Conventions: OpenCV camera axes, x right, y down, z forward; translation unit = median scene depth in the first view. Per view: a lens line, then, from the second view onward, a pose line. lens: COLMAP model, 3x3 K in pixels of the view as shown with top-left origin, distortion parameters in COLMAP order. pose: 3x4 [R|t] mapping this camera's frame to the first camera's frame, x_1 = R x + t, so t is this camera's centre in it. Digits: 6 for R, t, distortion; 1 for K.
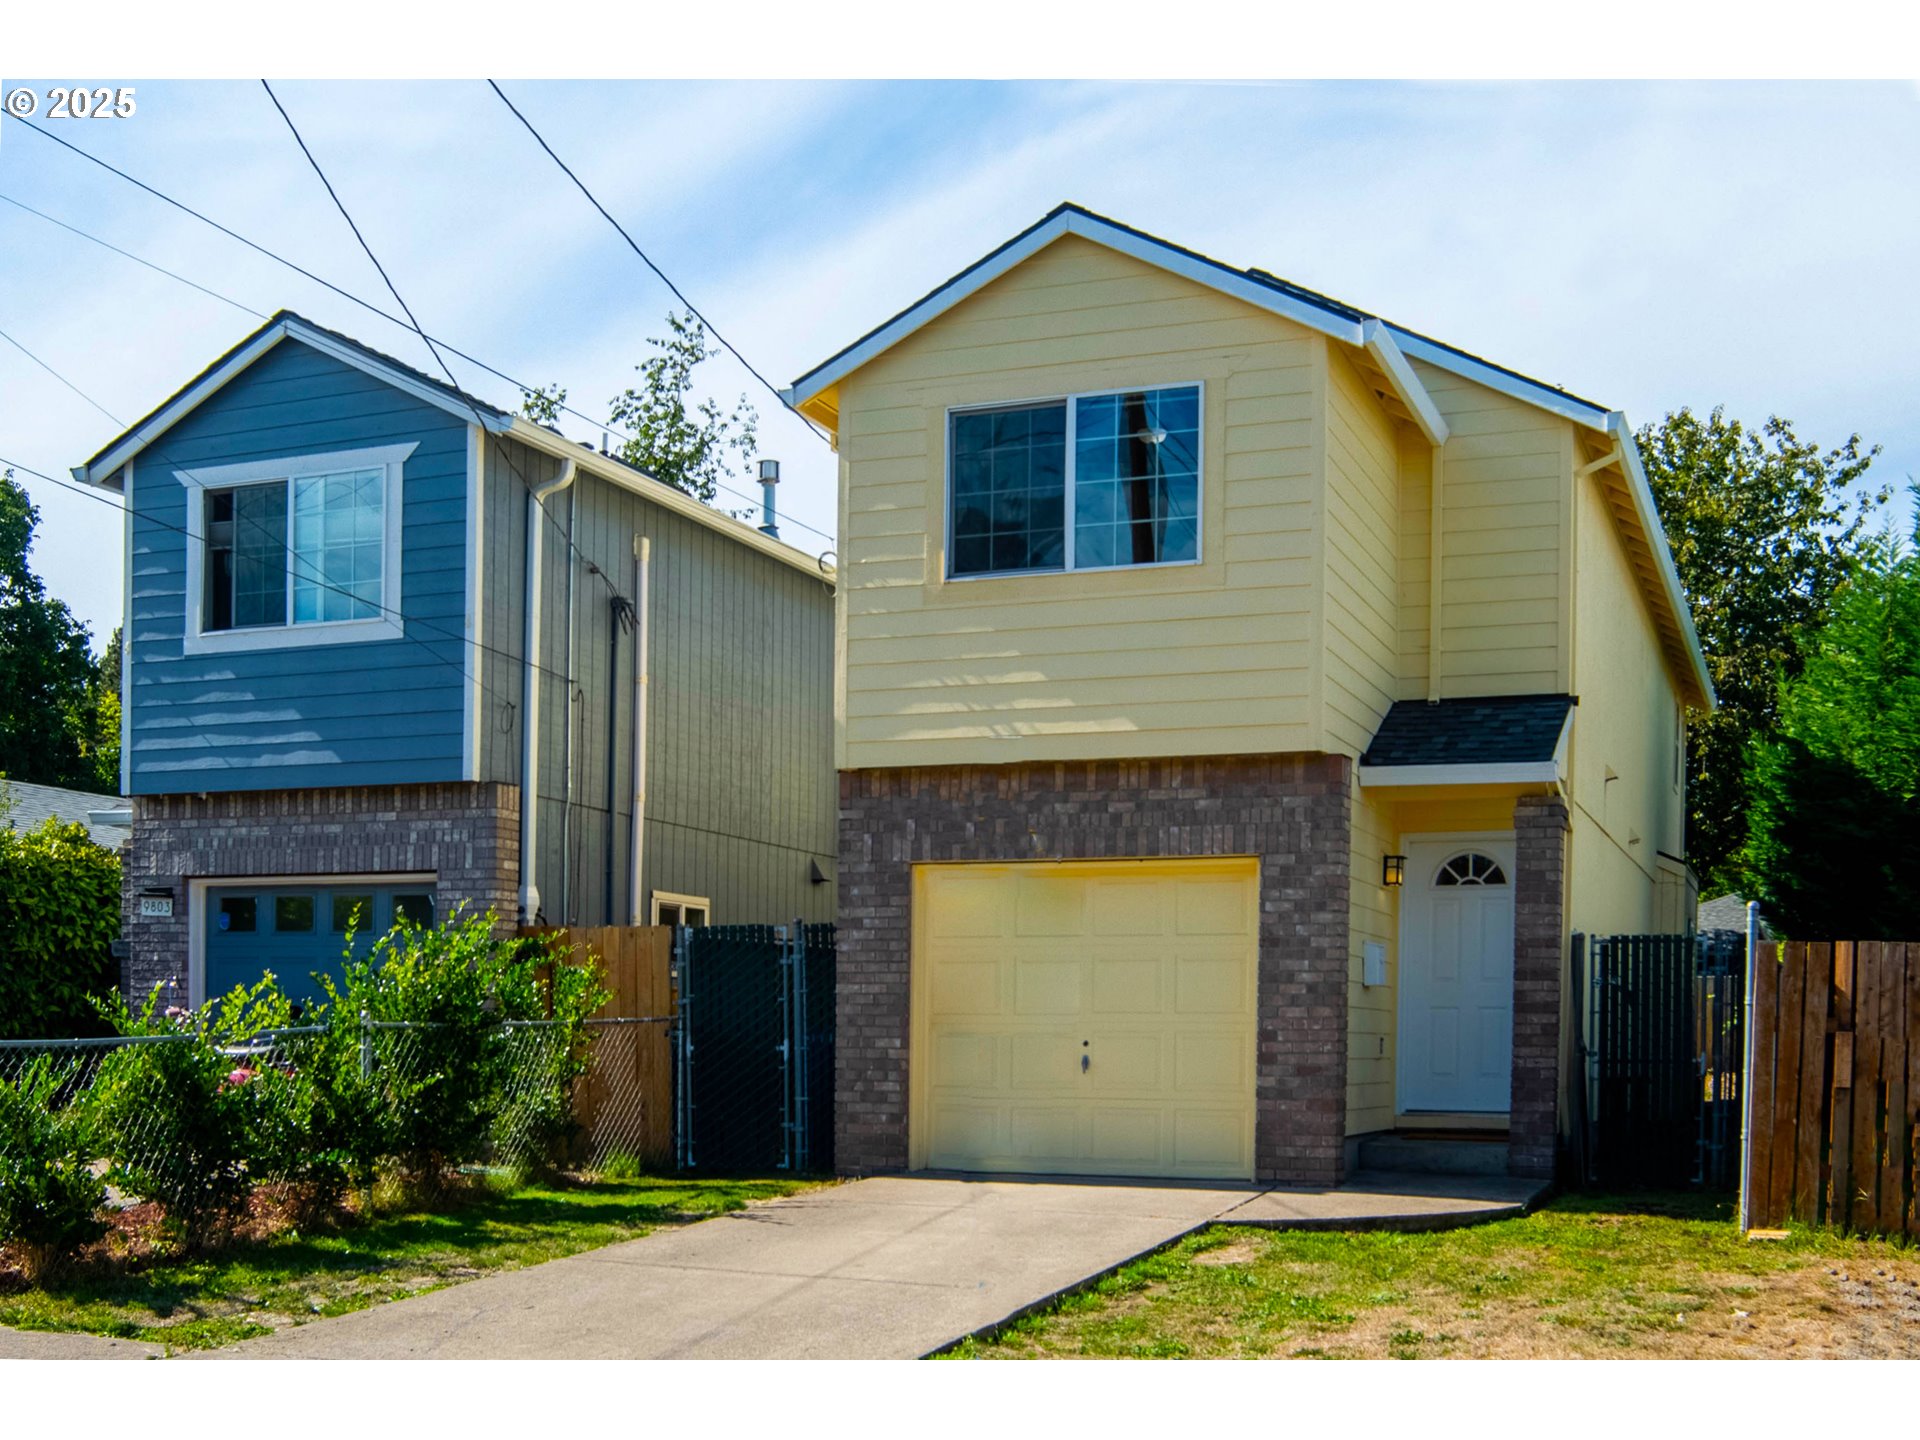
lens RADIAL K [[1160.6, 0, 1110.7], [0, 1160.6, 988.2], [0, 0, 1]] dist [0.007490, -0.034278]
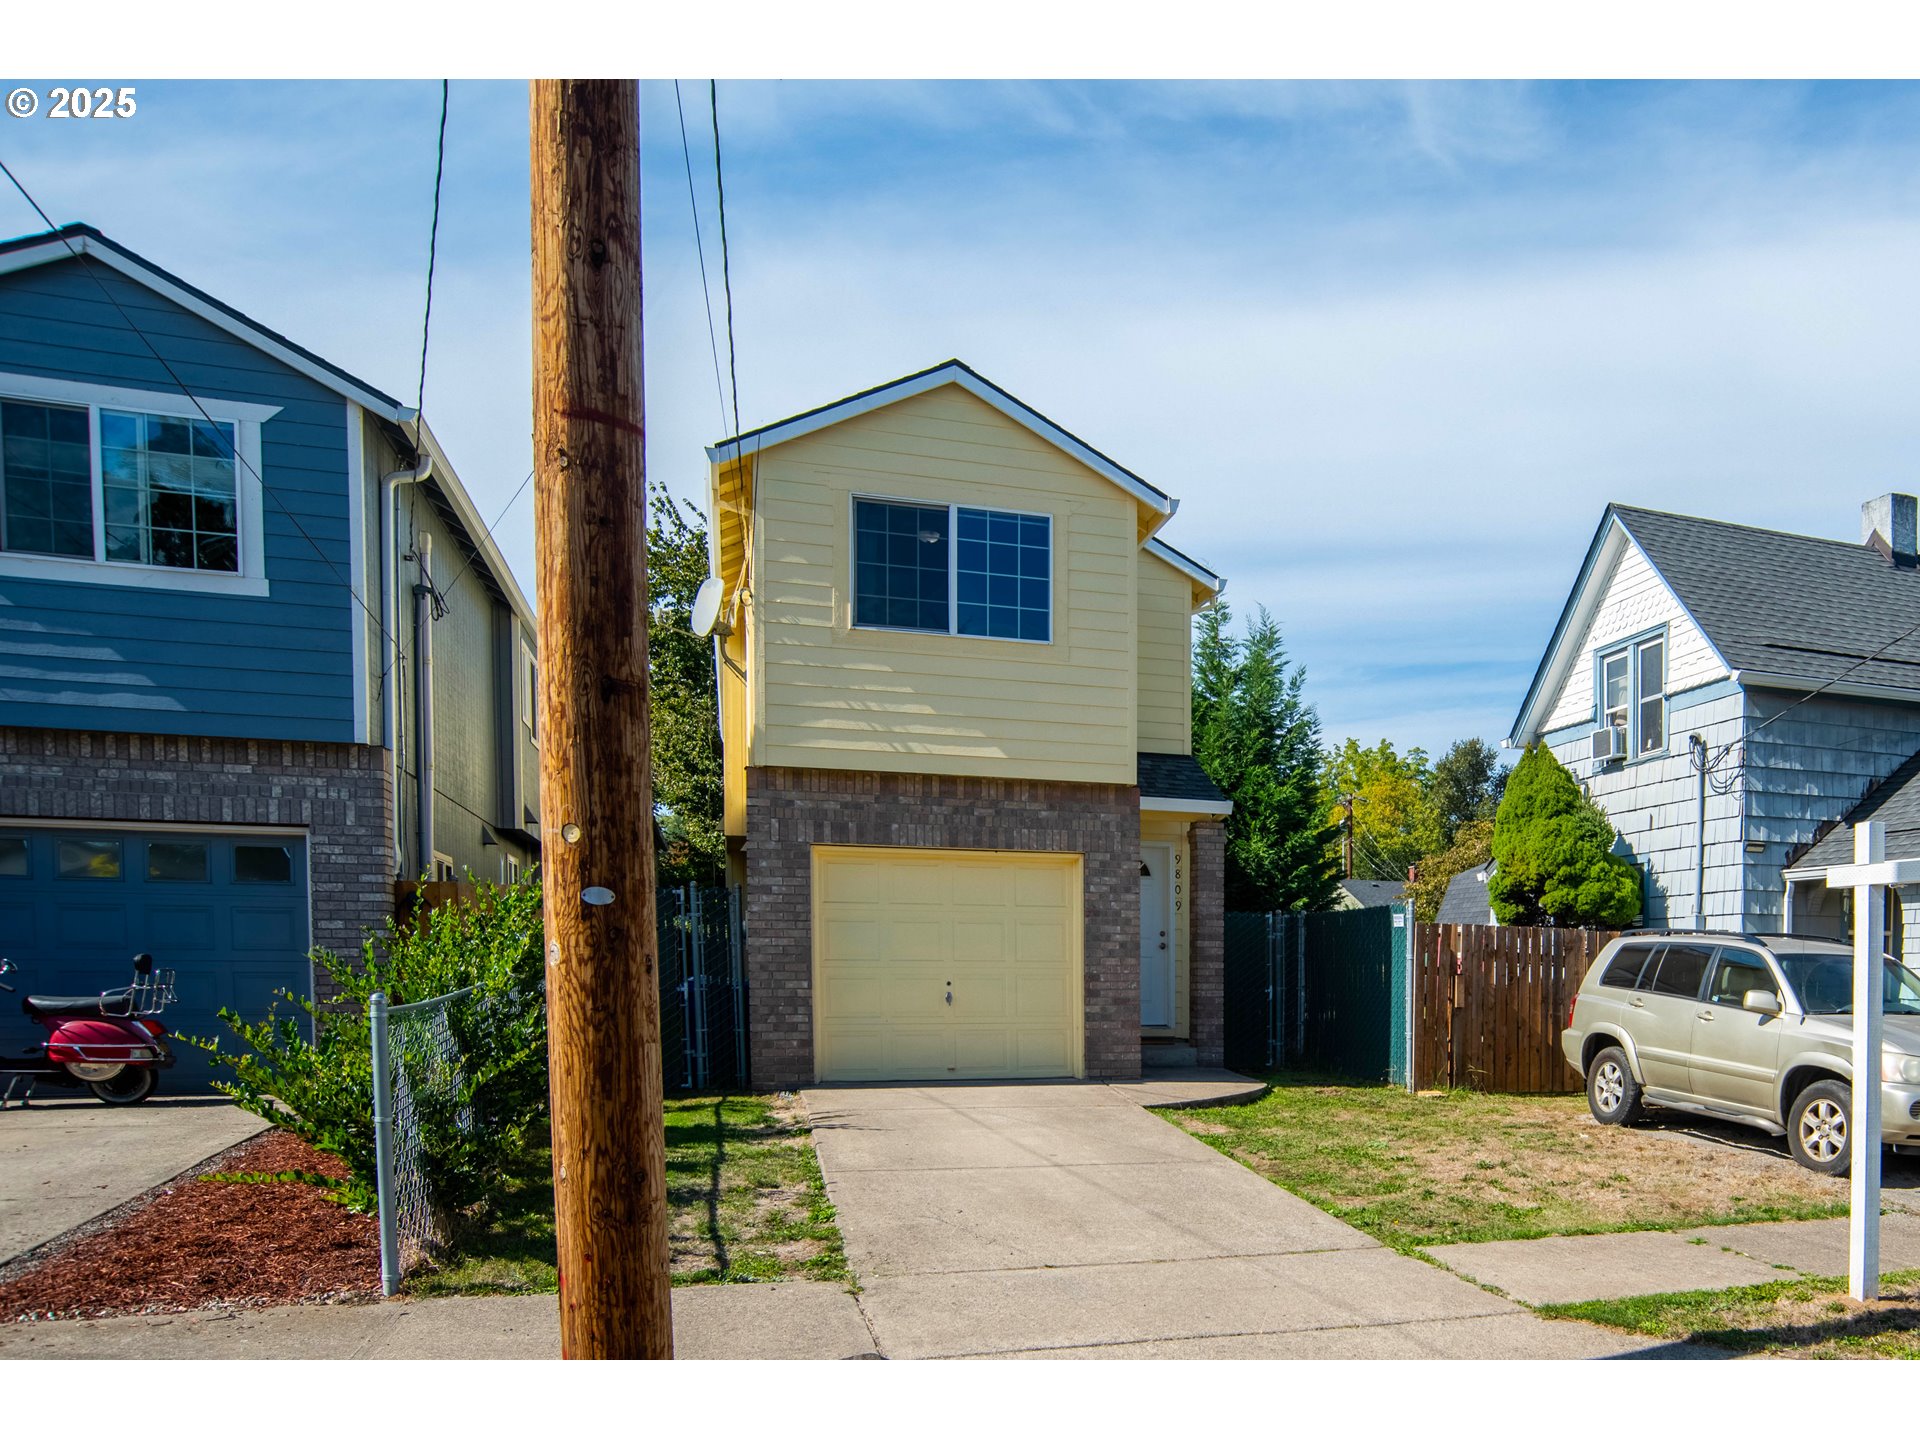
lens RADIAL K [[862.1, 0, 872.4], [0, 862.1, 948.0], [0, 0, 1]] dist [-0.003466, -0.004299]
pose [[0.925929, 0.004790, 0.377667, -0.469927], [-0.011008, 0.999837, 0.014306, -0.007502], [-0.377537, -0.017403, 0.925831, 0.093539]]
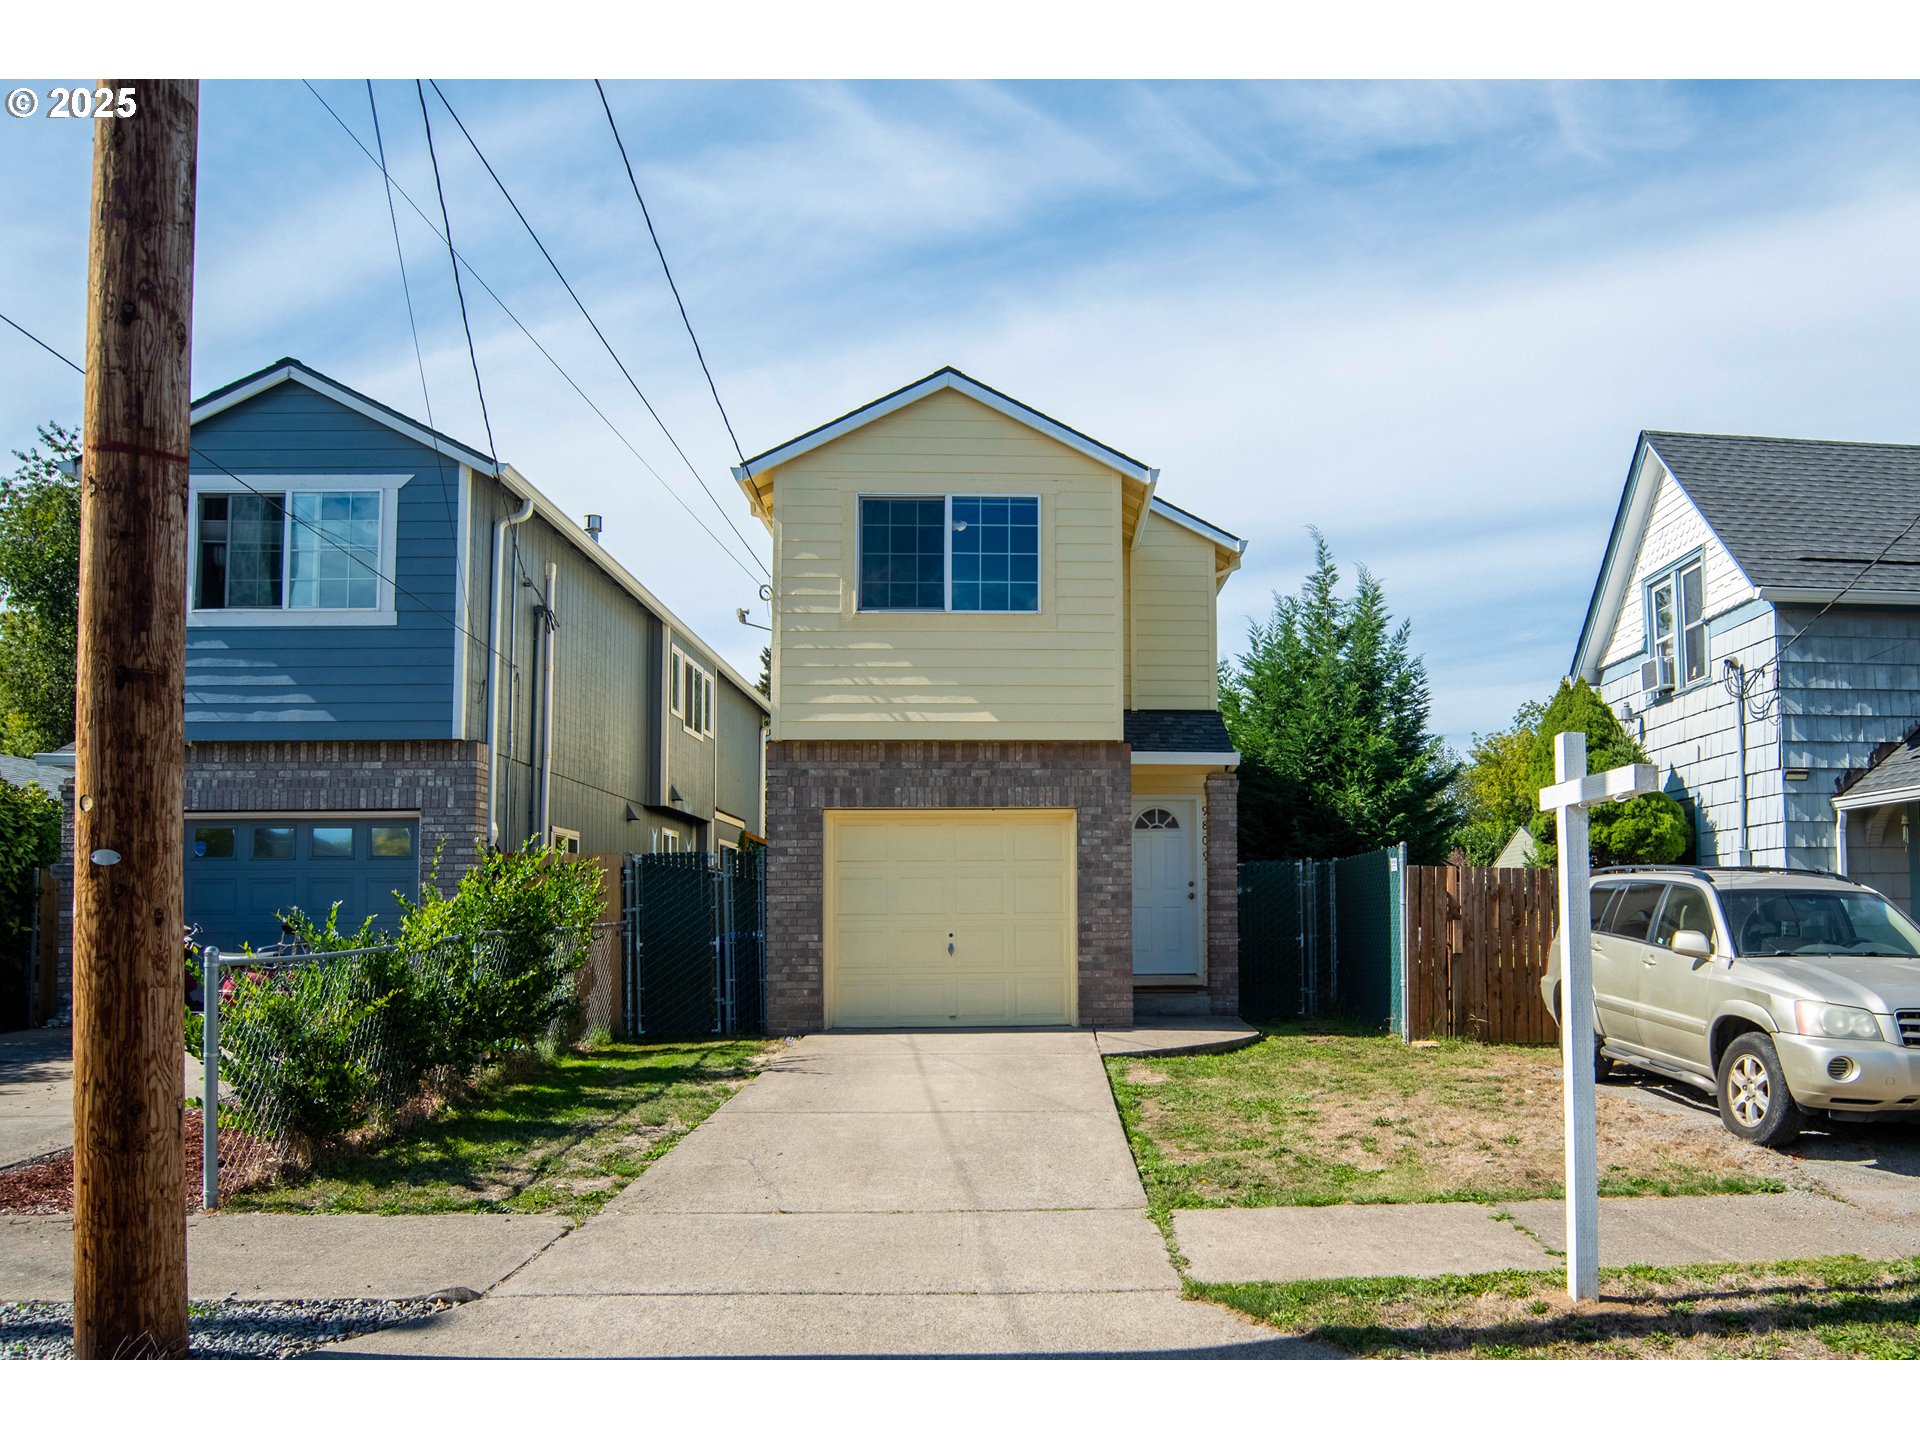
lens RADIAL K [[779.1, 0, 1031.1], [0, 779.1, 868.5], [0, 0, 1]] dist [-0.021053, 0.000119]
pose [[0.972636, -0.001116, 0.232333, -0.147776], [0.009042, 0.999413, -0.033050, -0.002502], [-0.232160, 0.034246, 0.972075, 0.032583]]
